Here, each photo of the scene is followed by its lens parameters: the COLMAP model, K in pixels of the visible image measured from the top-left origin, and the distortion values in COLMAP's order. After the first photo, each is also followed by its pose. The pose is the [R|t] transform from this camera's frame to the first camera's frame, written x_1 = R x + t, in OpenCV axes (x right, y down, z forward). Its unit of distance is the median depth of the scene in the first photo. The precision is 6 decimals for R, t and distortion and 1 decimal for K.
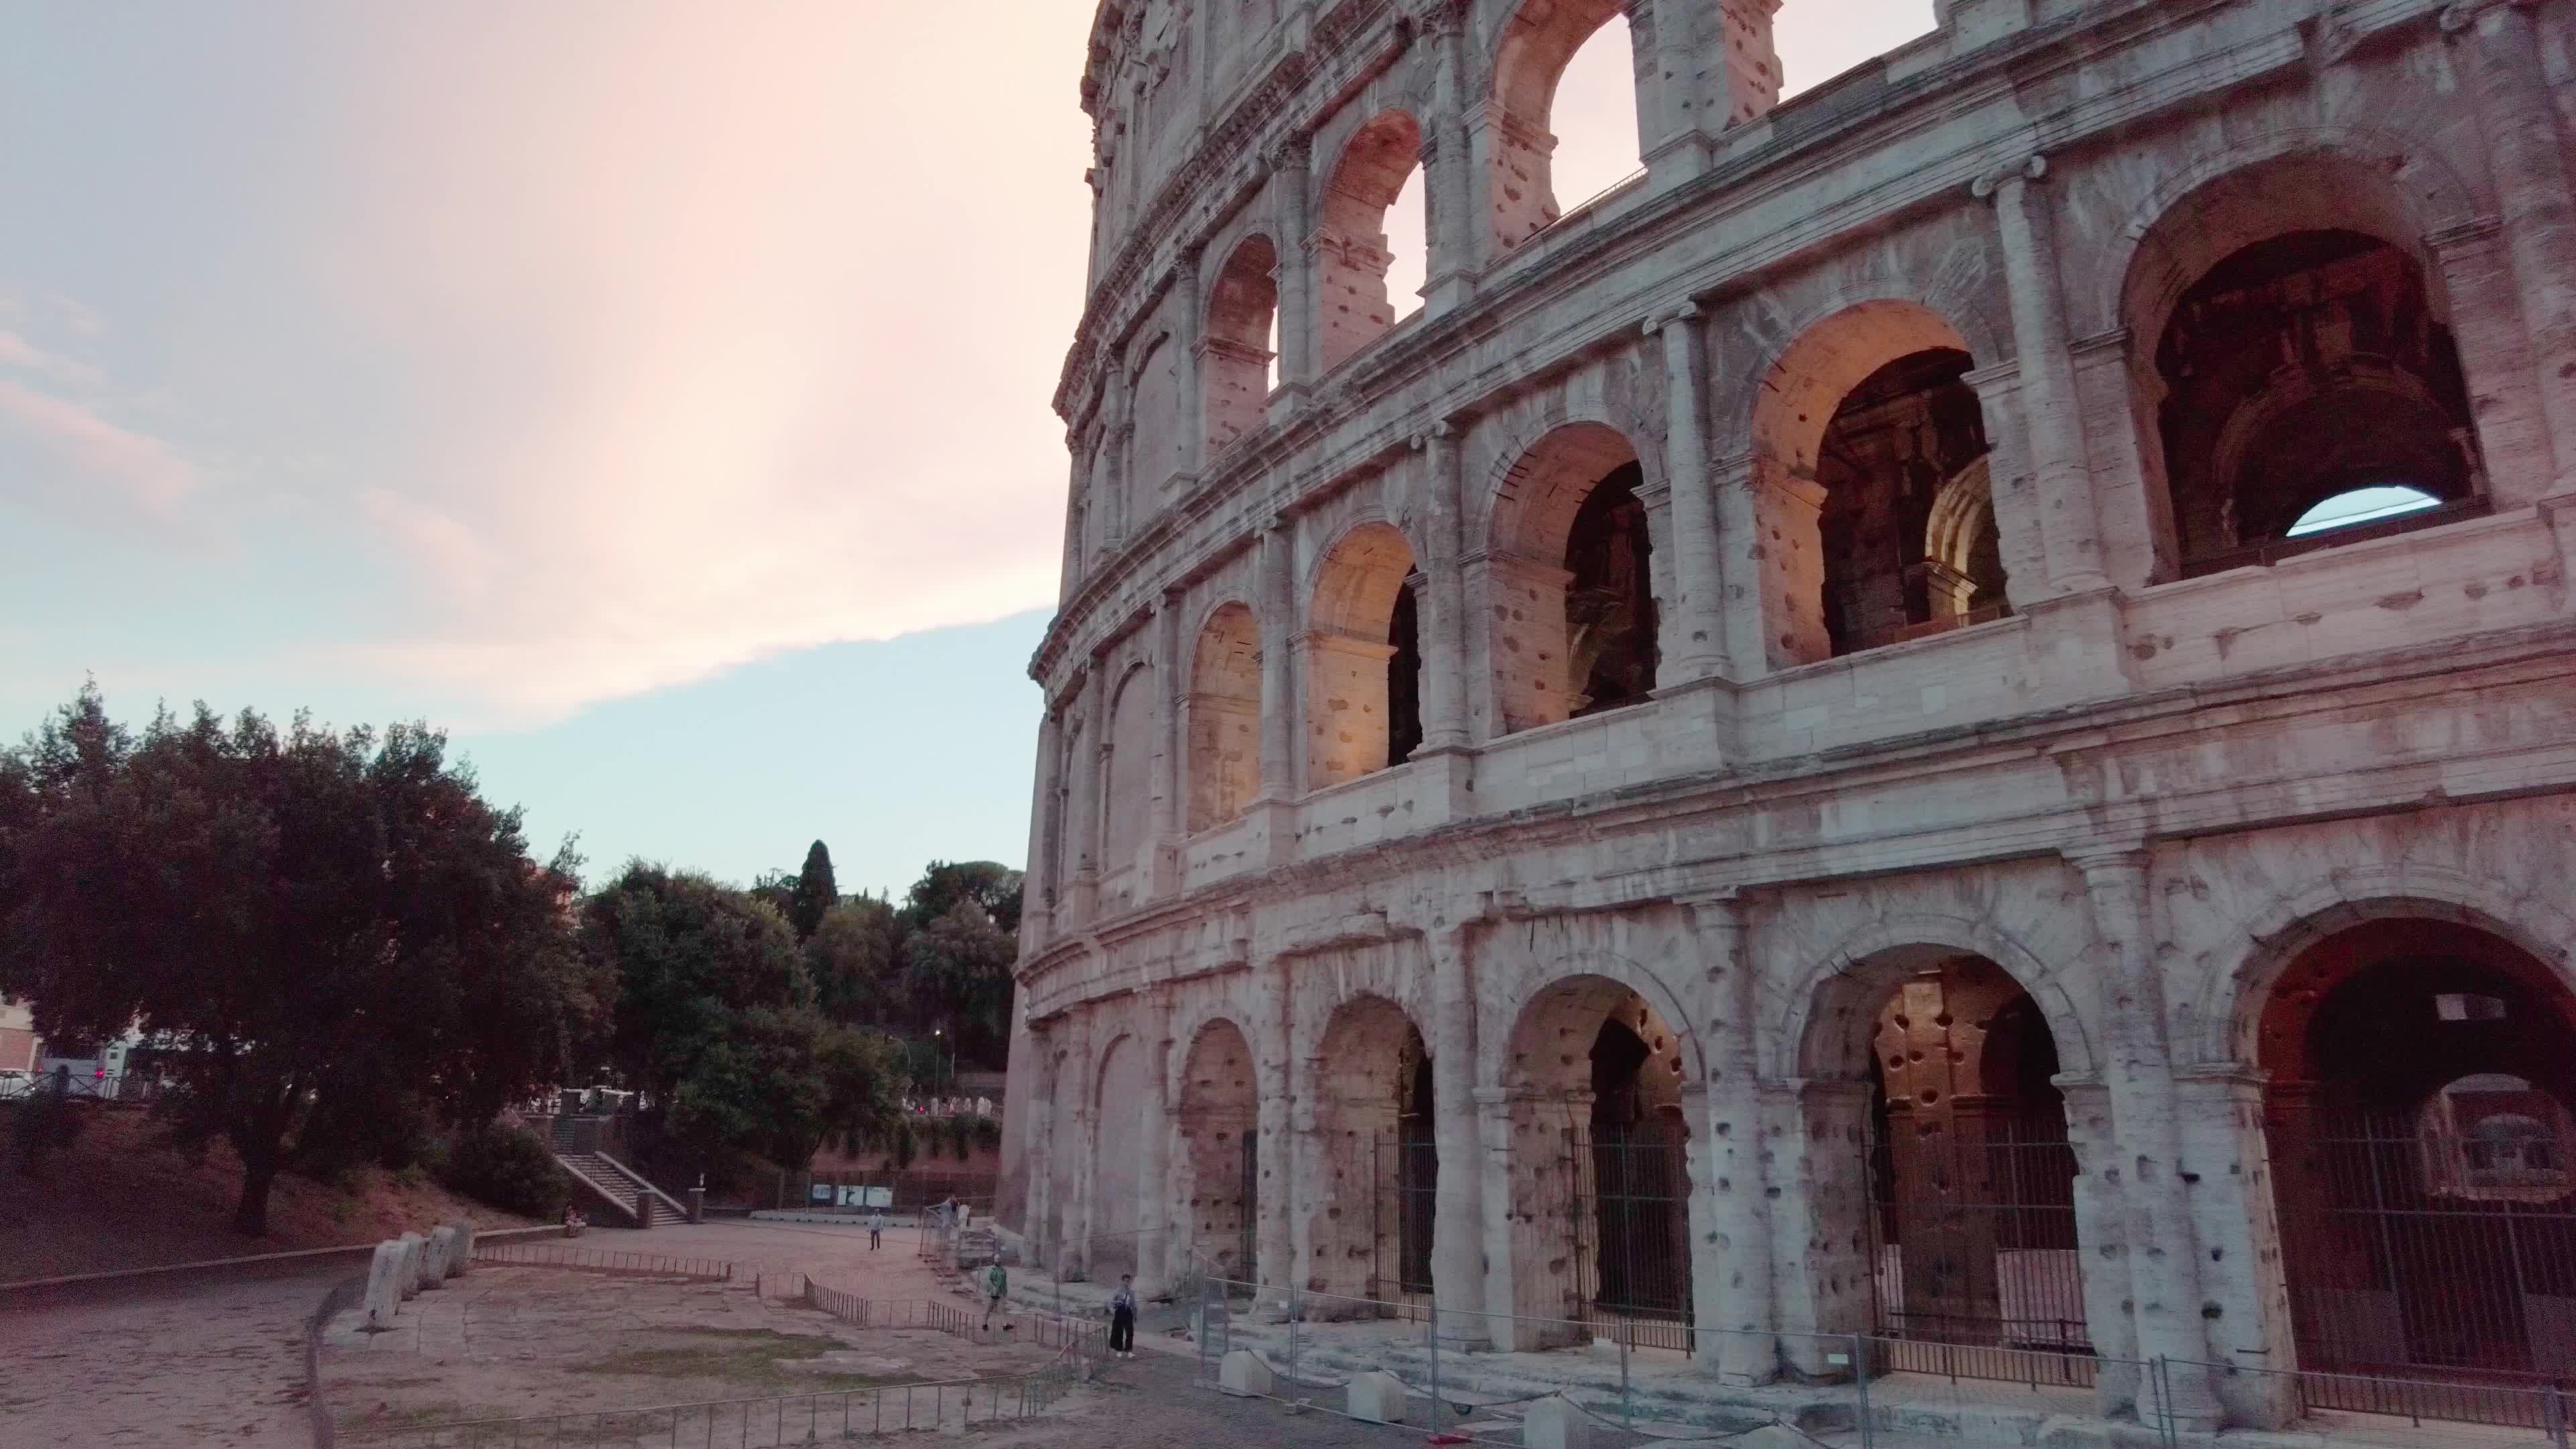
lens RADIAL K [[1579.2, 0, 1290.9], [0, 1579.2, 699.1], [0, 0, 1]] dist [0.006235, -0.016492]
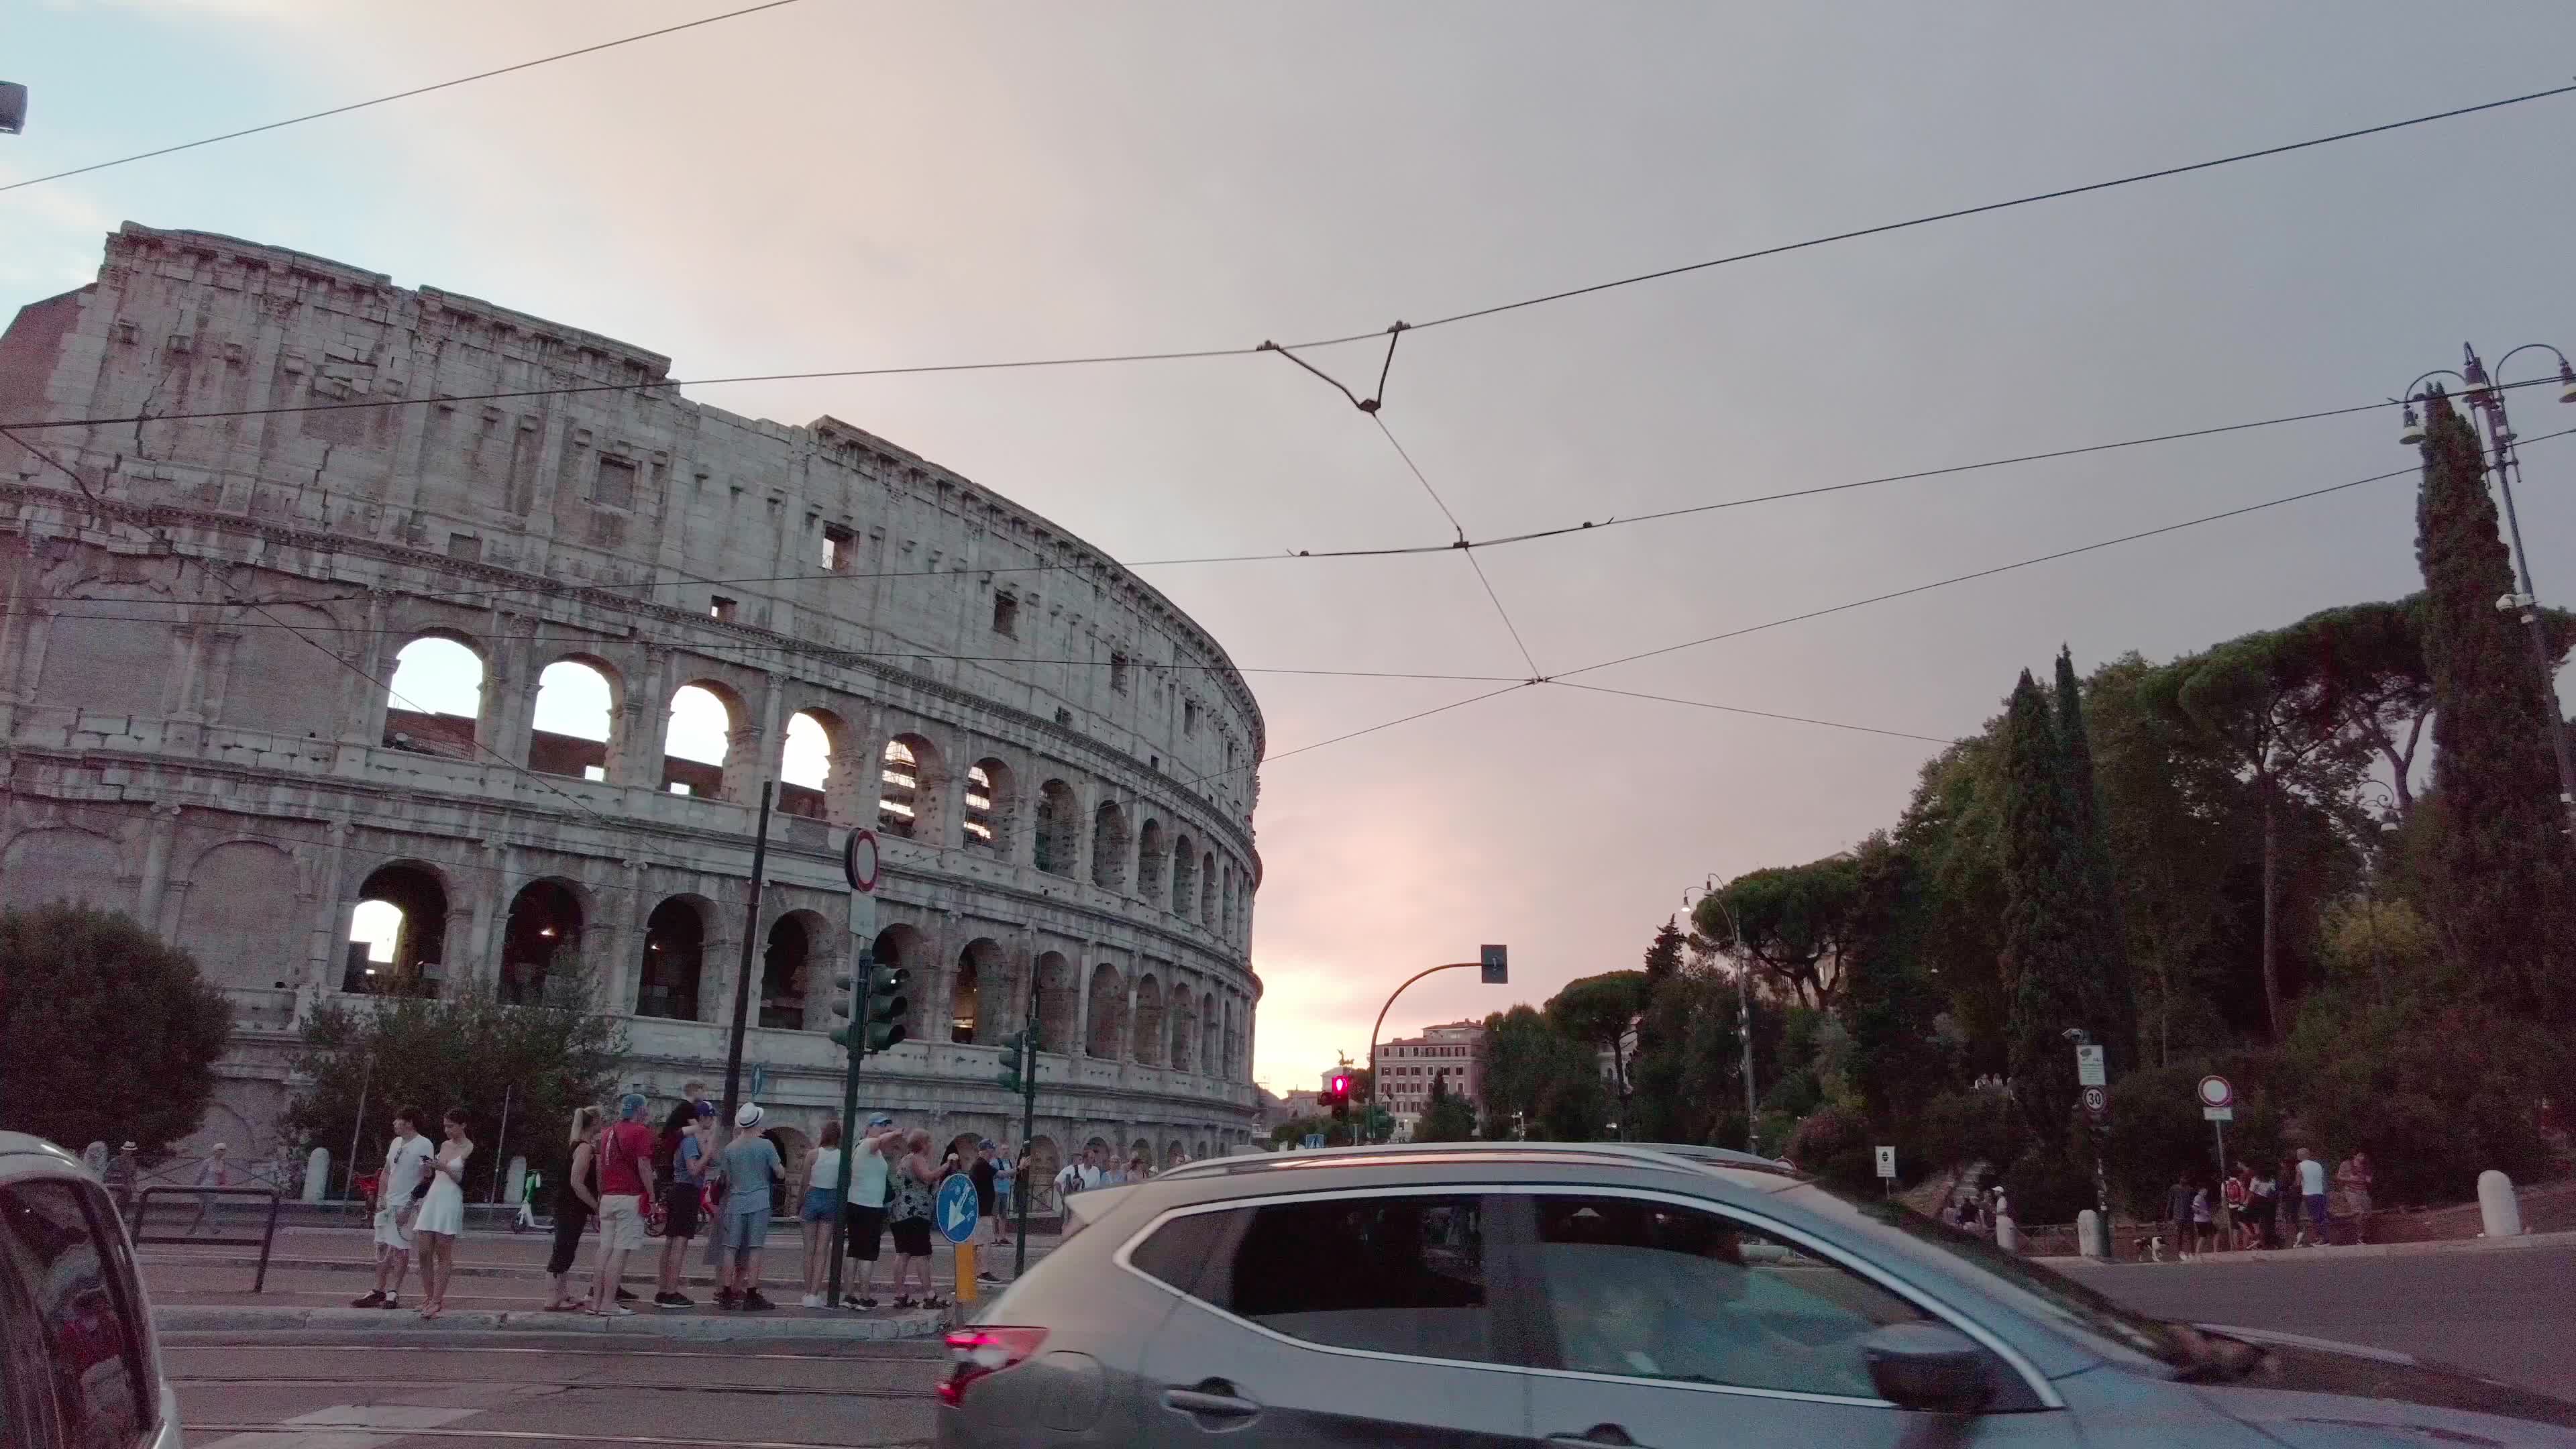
lens RADIAL K [[1482.3, 0, 1227.0], [0, 1482.3, 729.6], [0, 0, 1]] dist [0.048008, -0.121125]
pose [[-0.059535, 0.260936, 0.963518, -2.499585], [-0.303239, 0.914889, -0.266504, -0.046597], [-0.951053, -0.308043, 0.024658, 0.281587]]
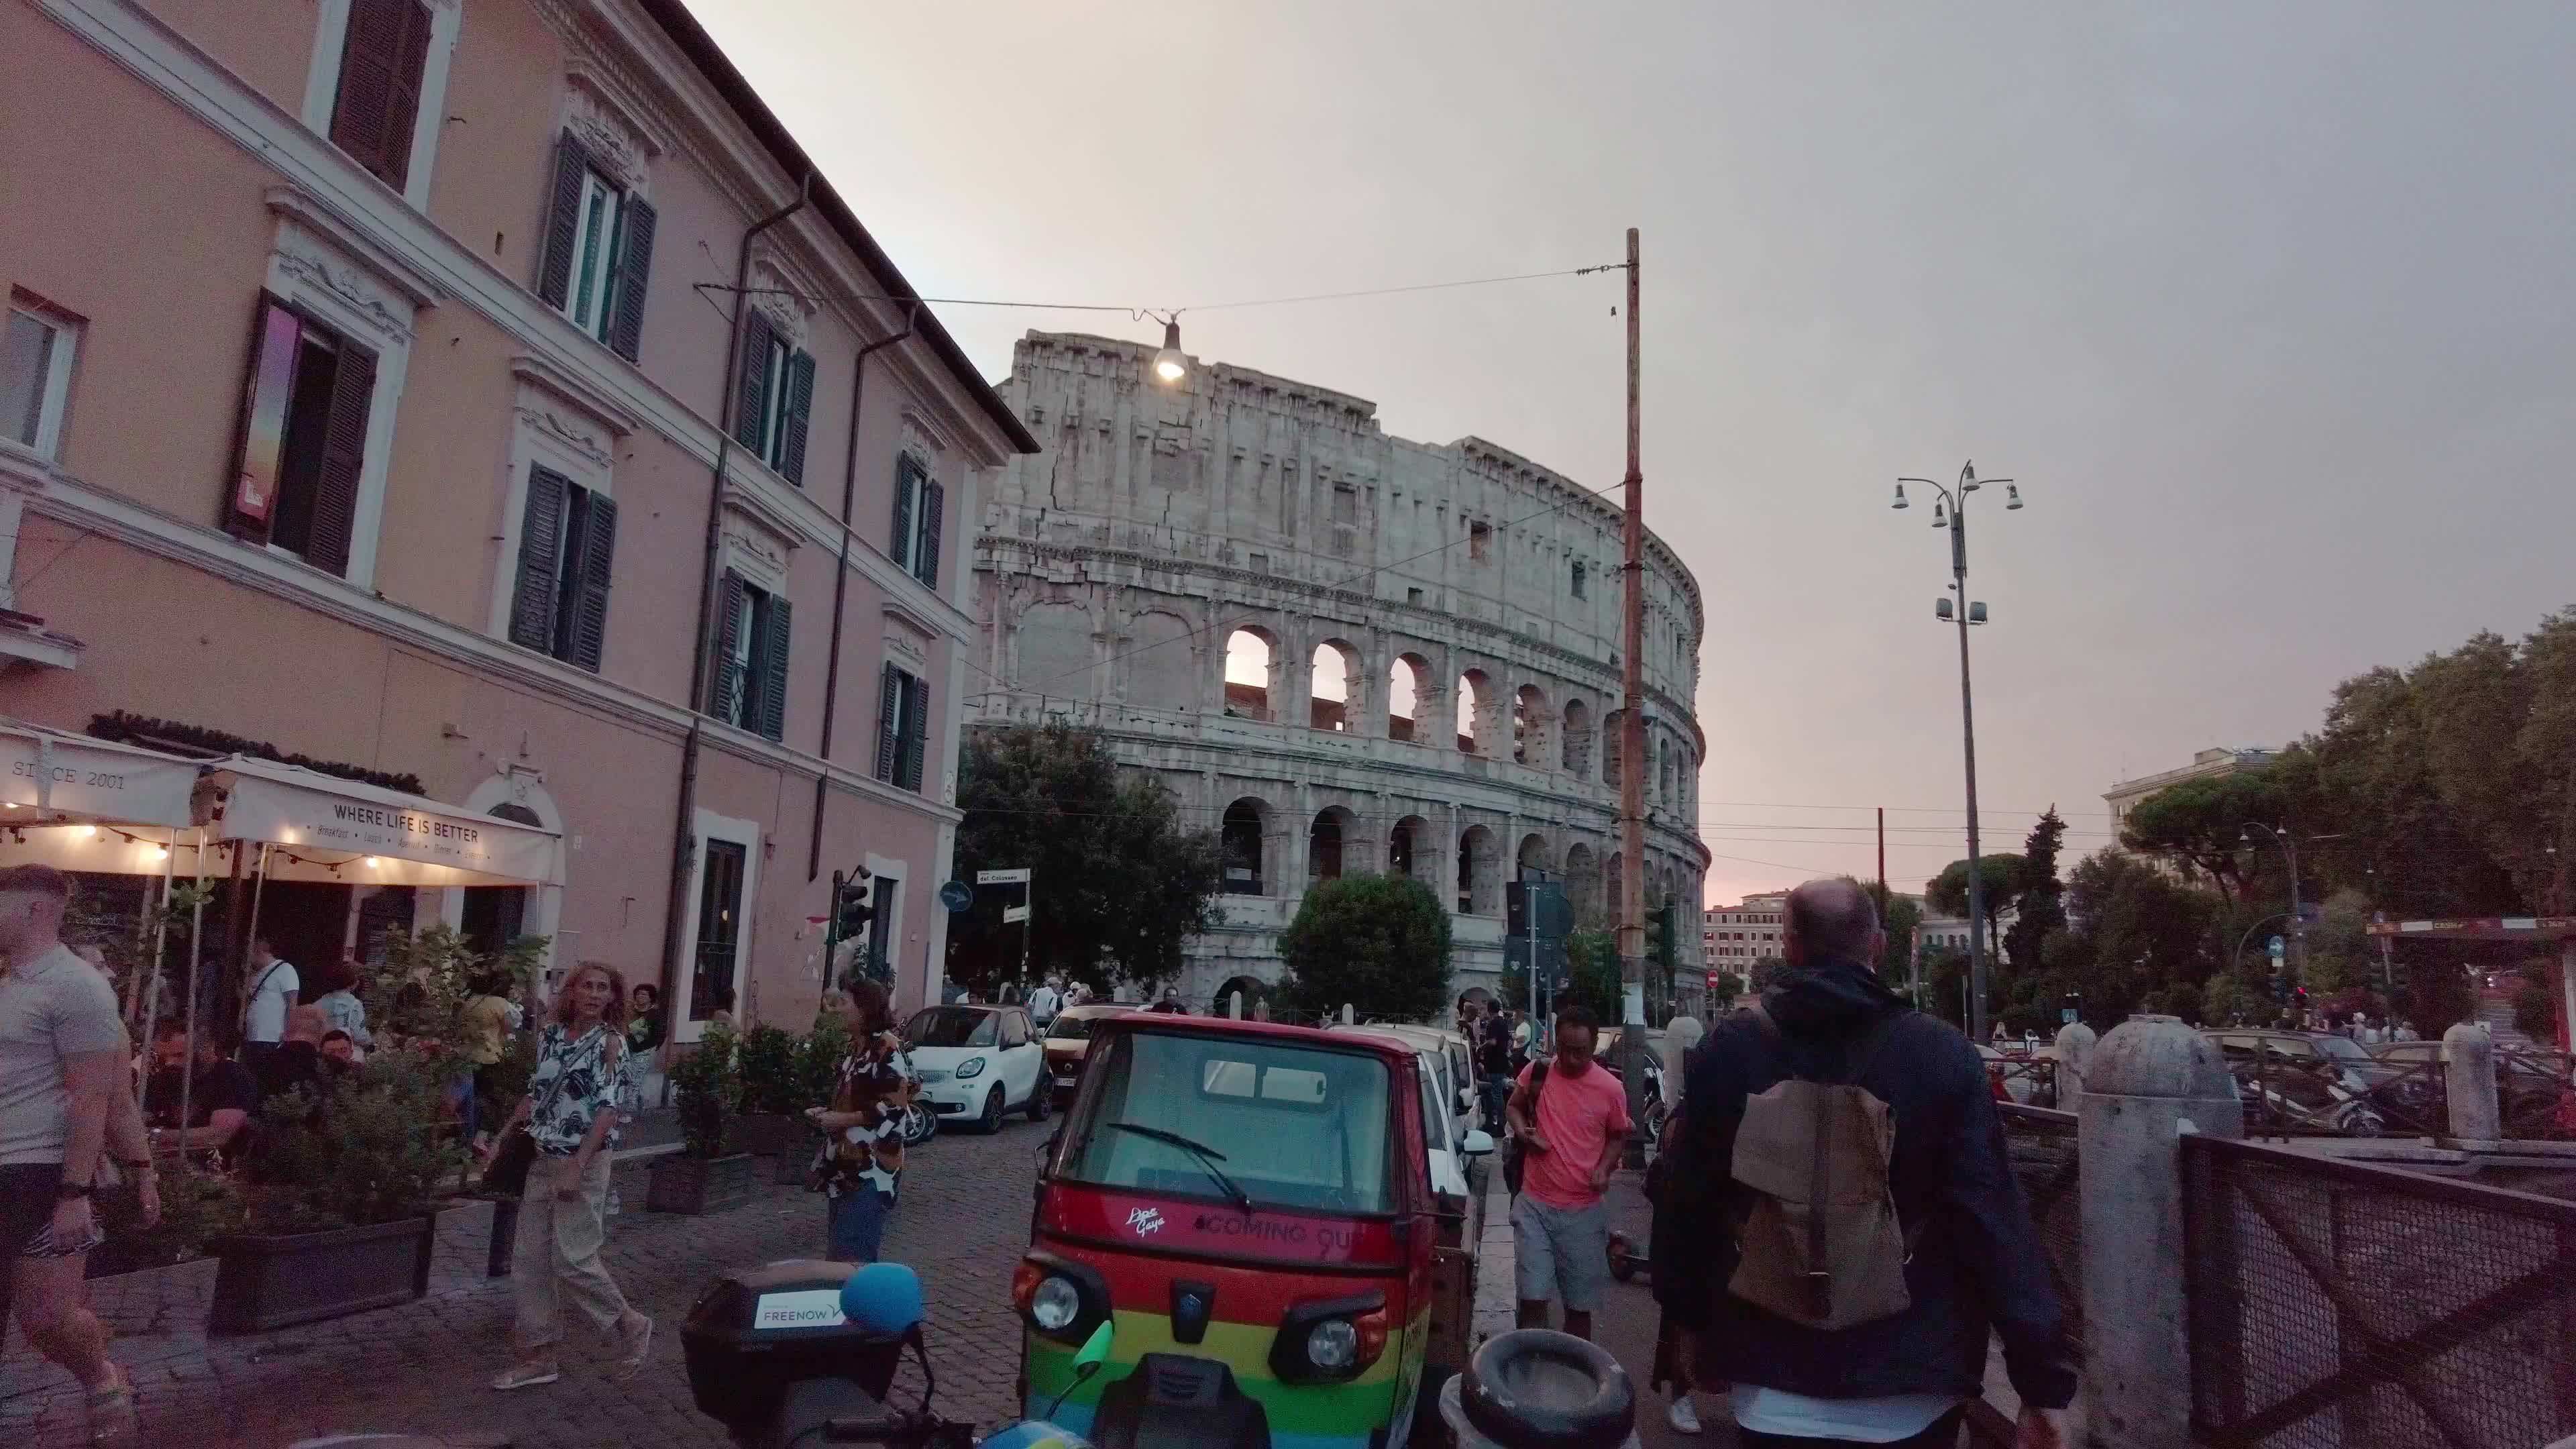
lens RADIAL K [[1521.0, 0, 1288.0], [0, 1521.0, 724.5], [0, 0, 1]] dist [0.087067, -0.164486]
pose [[0.033490, 0.169764, 0.984916, -3.454435], [-0.314838, 0.937087, -0.150815, 0.245028], [-0.948555, -0.305038, 0.084831, 1.209844]]
